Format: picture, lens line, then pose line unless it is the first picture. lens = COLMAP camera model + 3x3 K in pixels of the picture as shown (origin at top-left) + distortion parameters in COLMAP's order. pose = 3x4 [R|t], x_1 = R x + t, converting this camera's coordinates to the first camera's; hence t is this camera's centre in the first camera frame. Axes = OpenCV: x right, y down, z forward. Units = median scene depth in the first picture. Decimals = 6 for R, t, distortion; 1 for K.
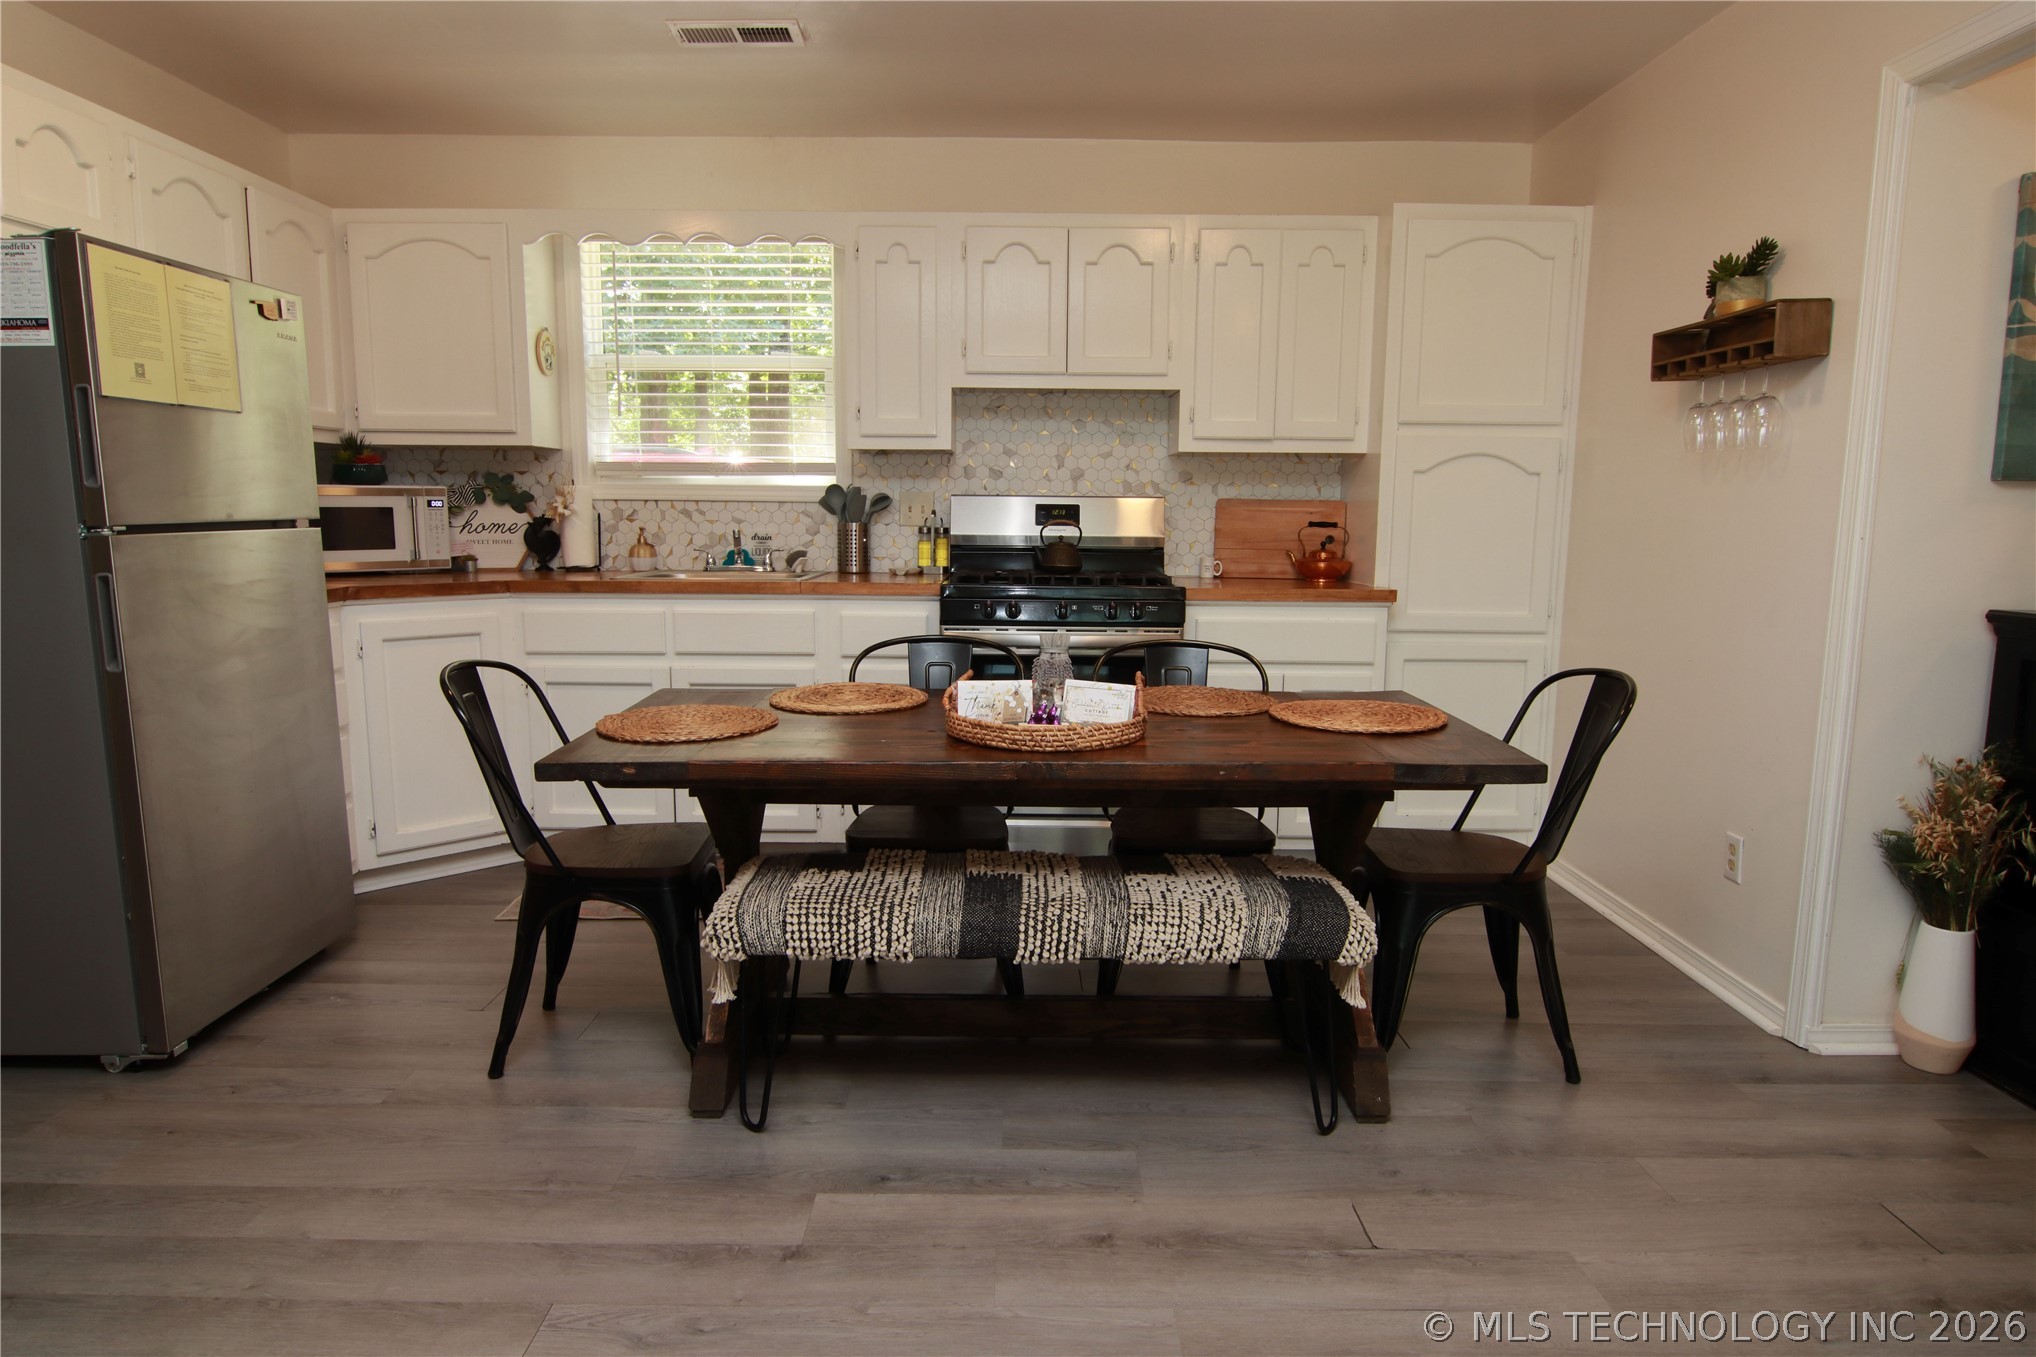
lens RADIAL K [[1223.5, 0, 1008.8], [0, 1223.5, 684.5], [0, 0, 1]] dist [-0.002963, -0.013396]
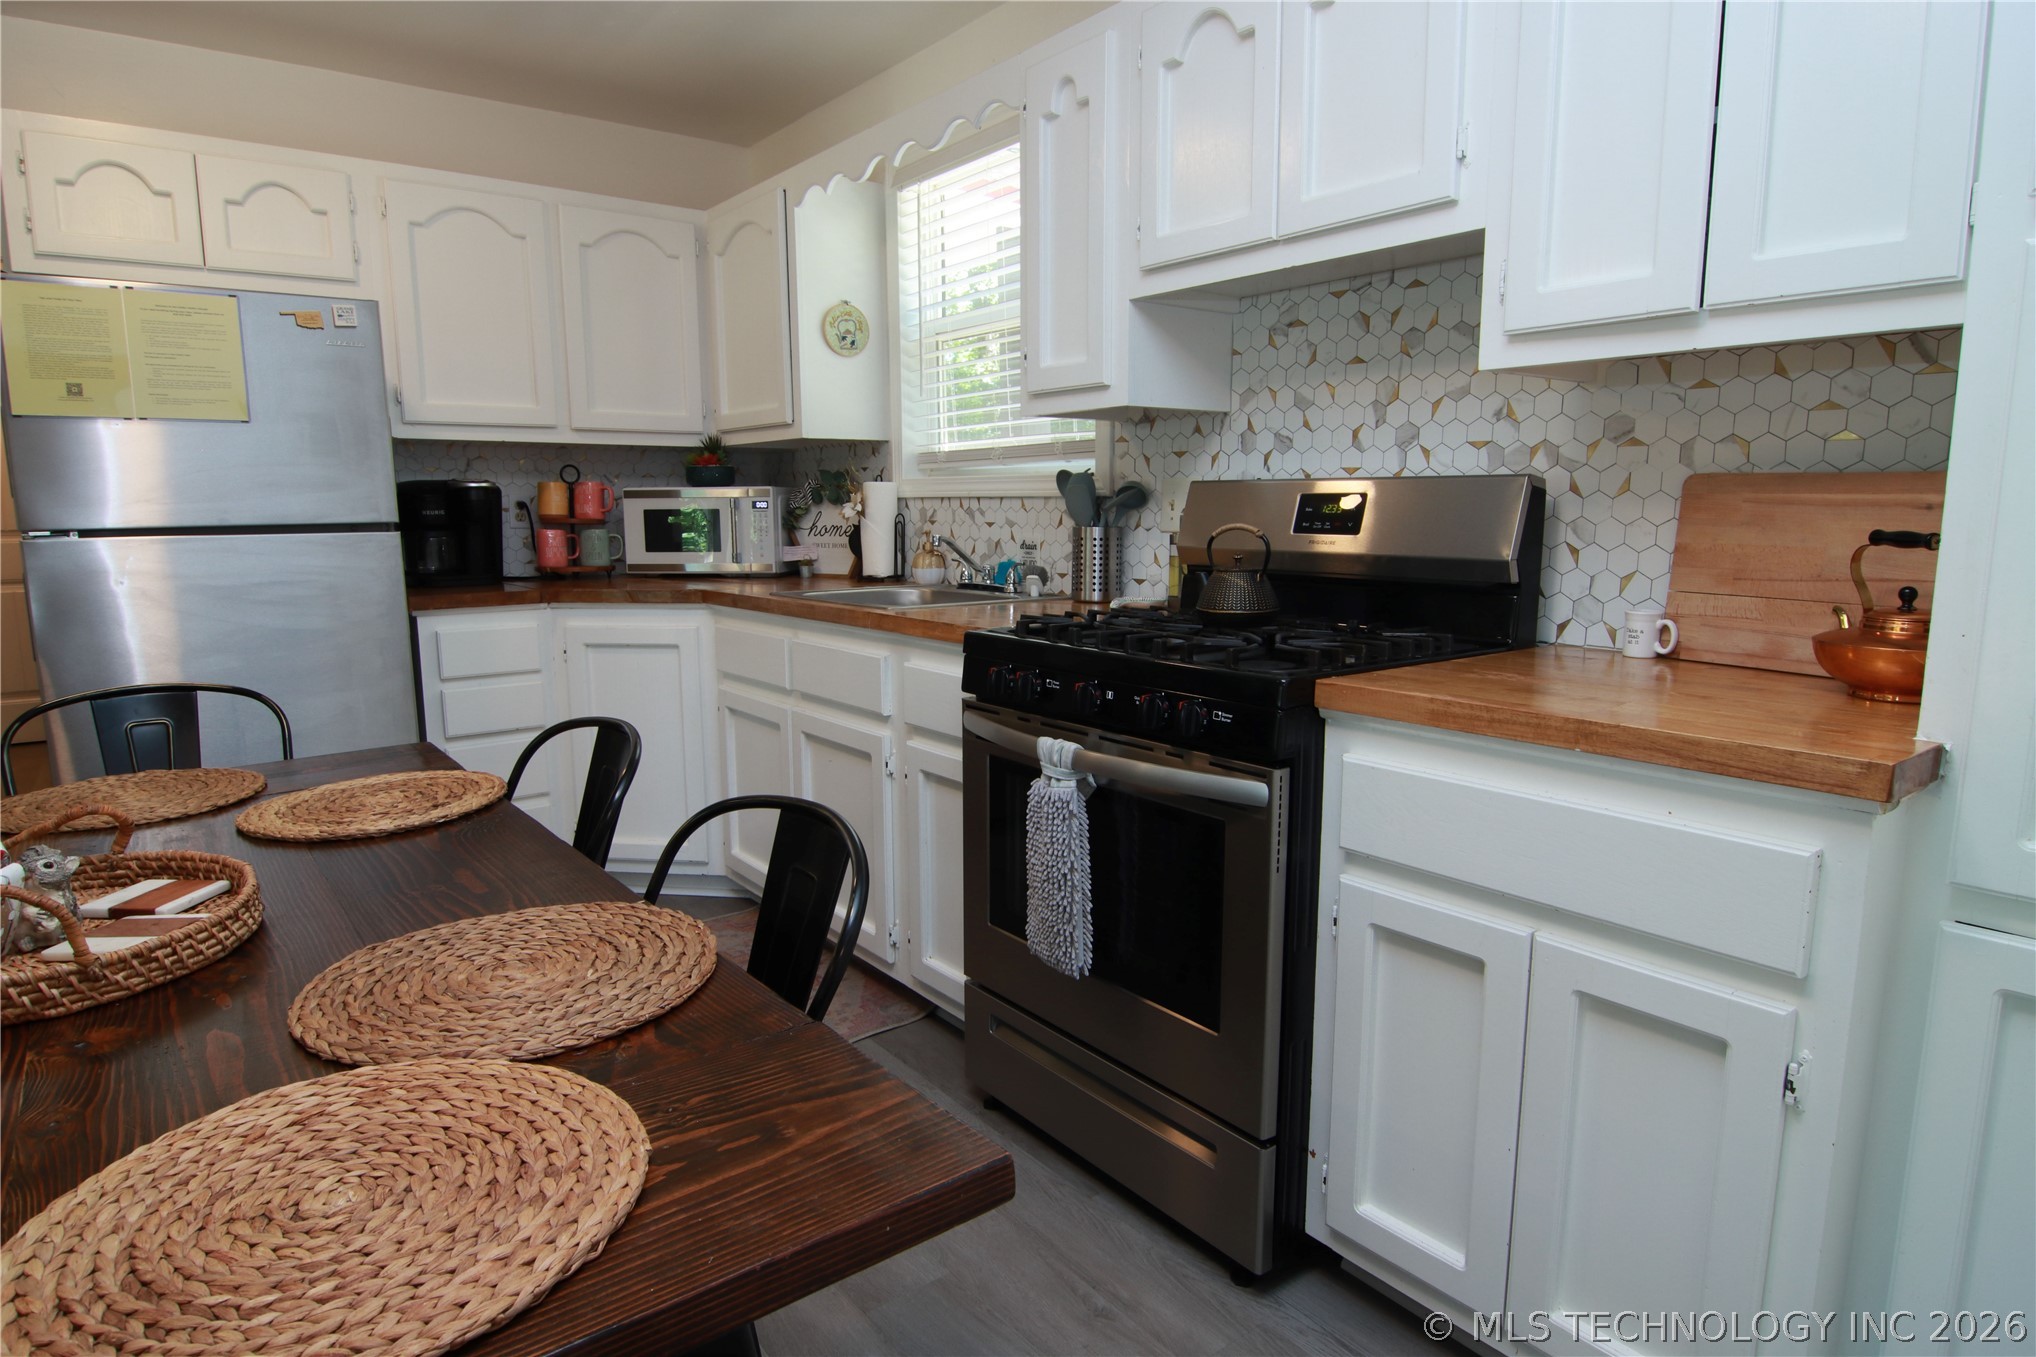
lens RADIAL K [[1156.5, 0, 1007.9], [0, 1156.5, 682.1], [0, 0, 1]] dist [-0.005268, -0.012442]
pose [[0.607330, 0.110244, -0.786763, 0.387396], [-0.103975, 0.992837, 0.058858, -0.087439], [0.787616, 0.046058, 0.614442, 0.629989]]
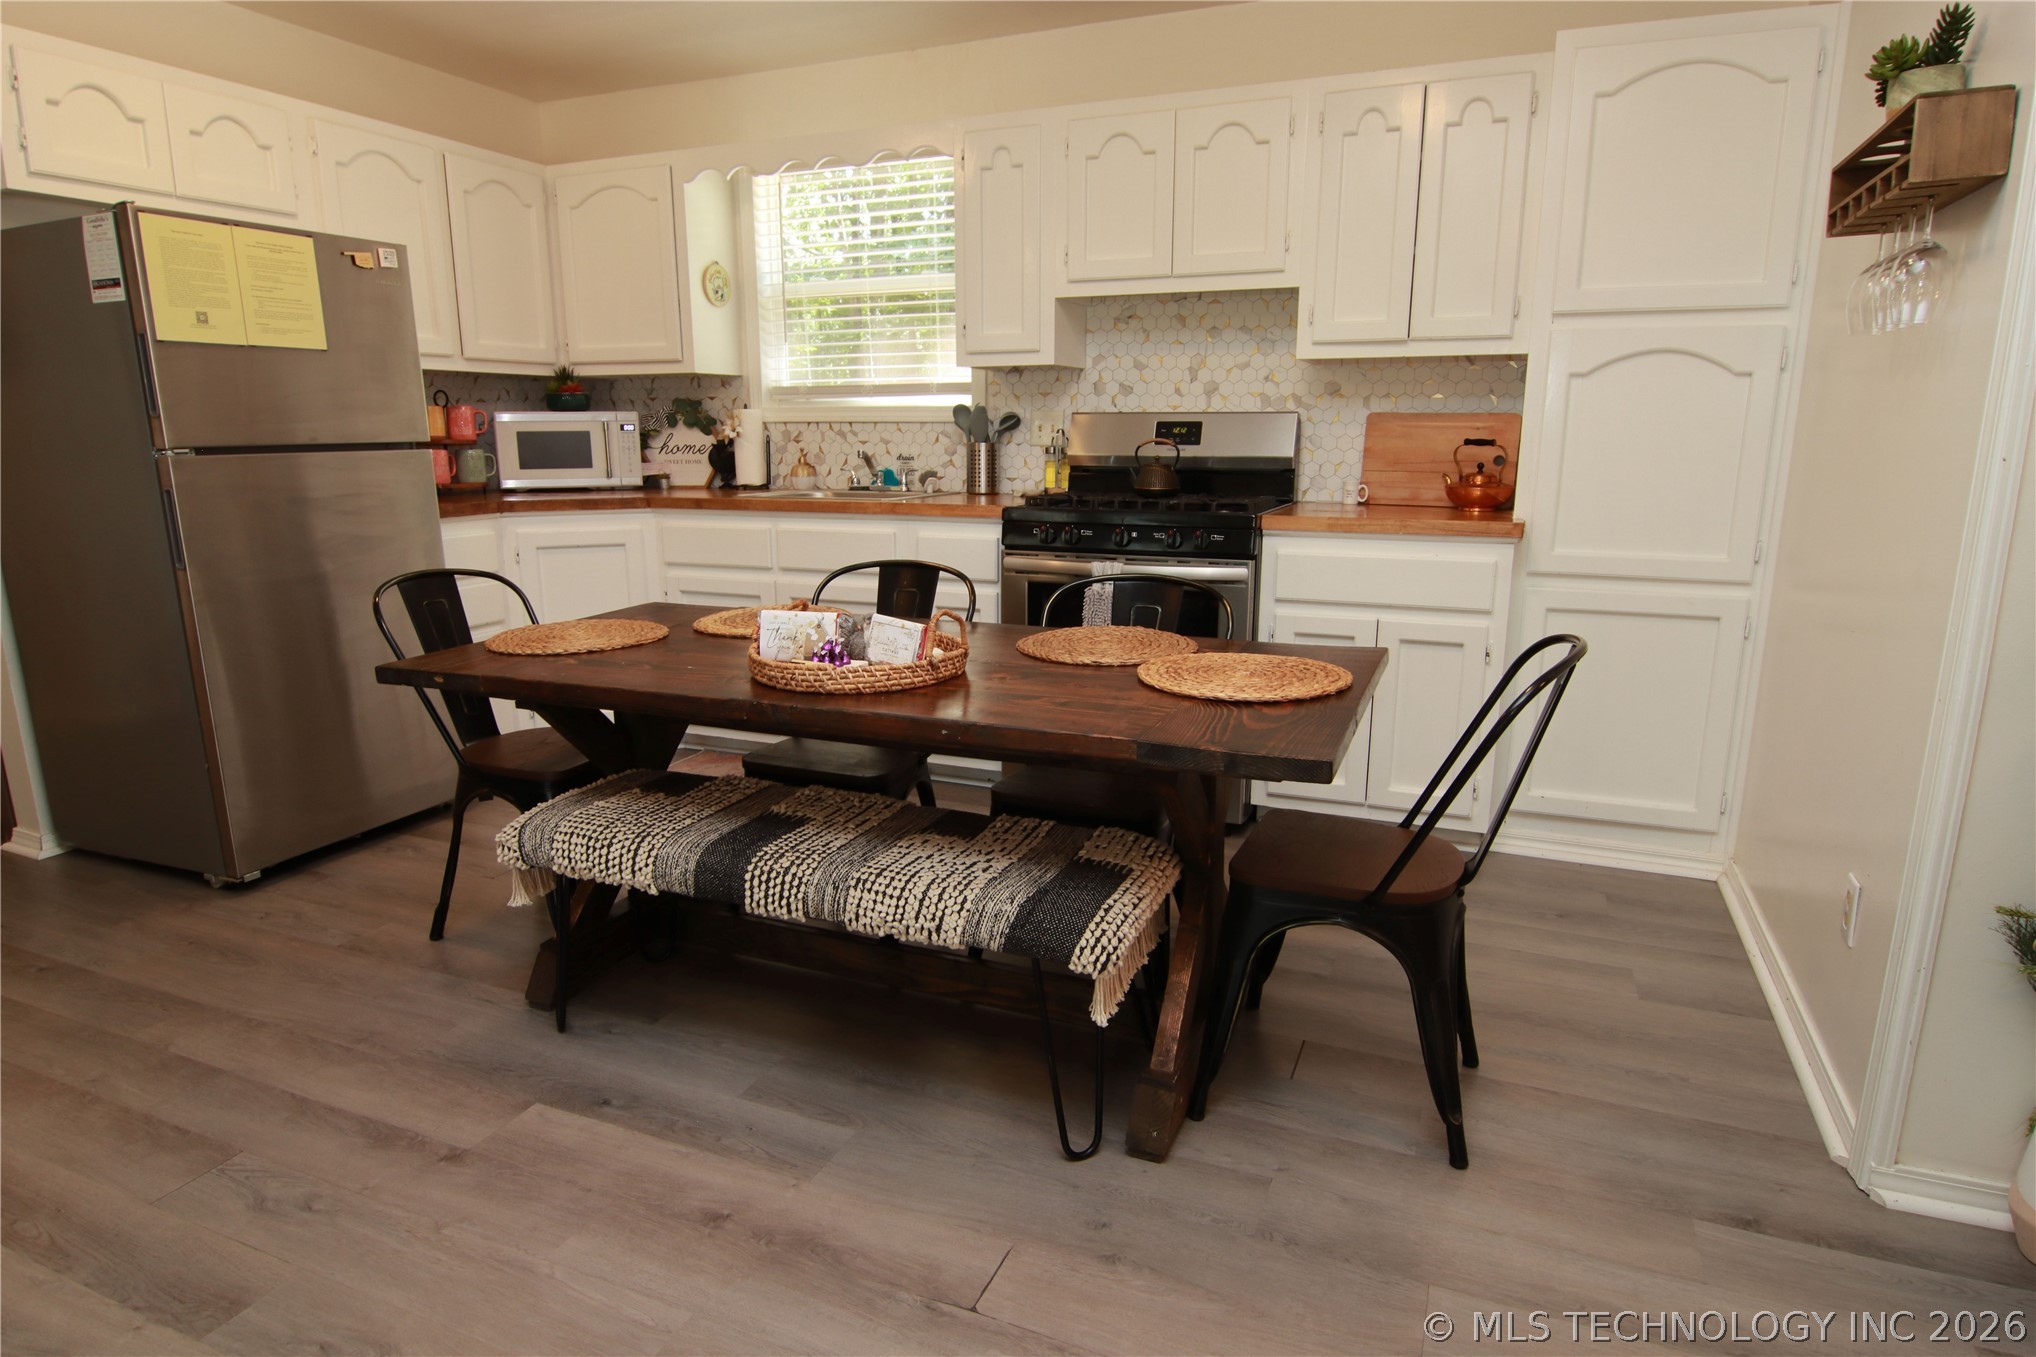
lens RADIAL K [[1156.5, 0, 1007.9], [0, 1156.5, 682.1], [0, 0, 1]] dist [-0.005268, -0.012442]
pose [[0.921204, 0.074045, -0.381970, 0.289869], [-0.046584, 0.995653, 0.080660, -0.017162], [0.386281, -0.056510, 0.920648, 0.146969]]
